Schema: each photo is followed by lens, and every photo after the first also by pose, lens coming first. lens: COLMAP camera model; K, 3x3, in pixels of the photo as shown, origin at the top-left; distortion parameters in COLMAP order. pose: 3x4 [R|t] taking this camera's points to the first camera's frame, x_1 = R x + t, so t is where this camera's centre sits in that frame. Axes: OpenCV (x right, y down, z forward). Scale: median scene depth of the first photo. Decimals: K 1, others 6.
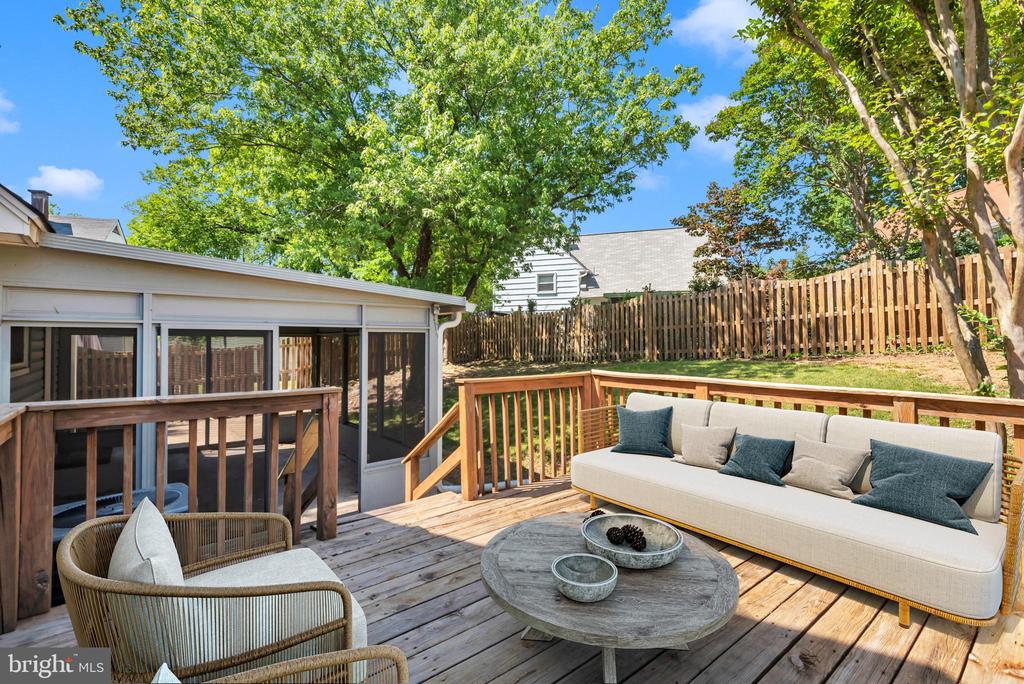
lens RADIAL K [[460.9, 0, 497.7], [0, 460.9, 329.6], [0, 0, 1]] dist [0.014168, -0.002254]
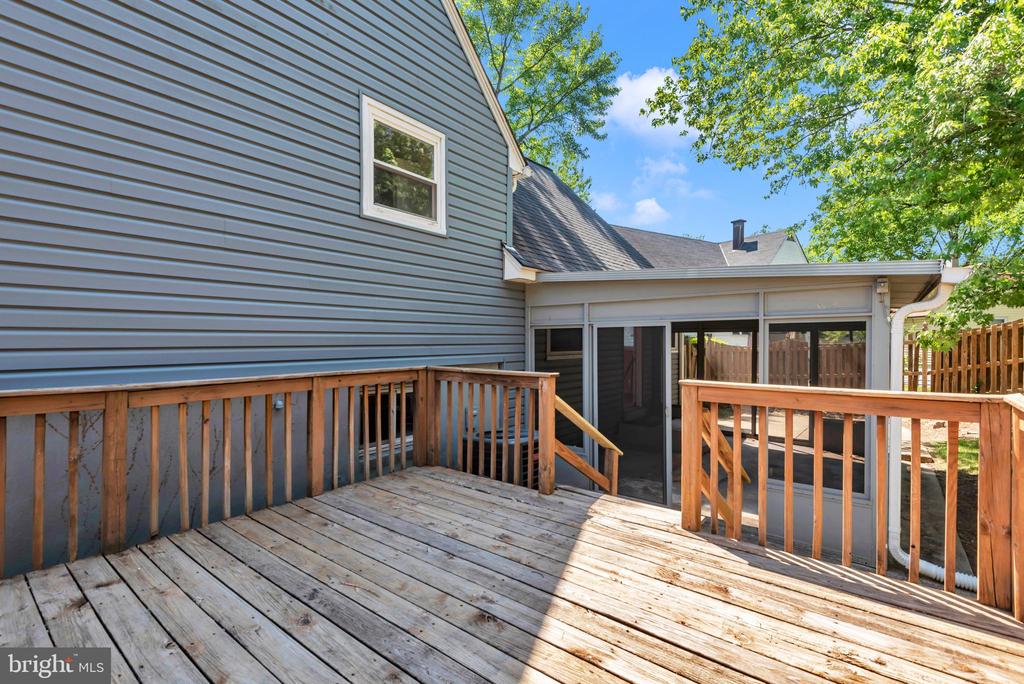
lens RADIAL K [[460.9, 0, 510.4], [0, 460.9, 344.3], [0, 0, 1]] dist [0.014168, -0.002254]
pose [[0.215862, 0.007537, -0.976395, 0.689975], [0.029853, 0.999452, 0.014315, 0.025727], [0.975967, -0.032239, 0.215519, 0.553479]]
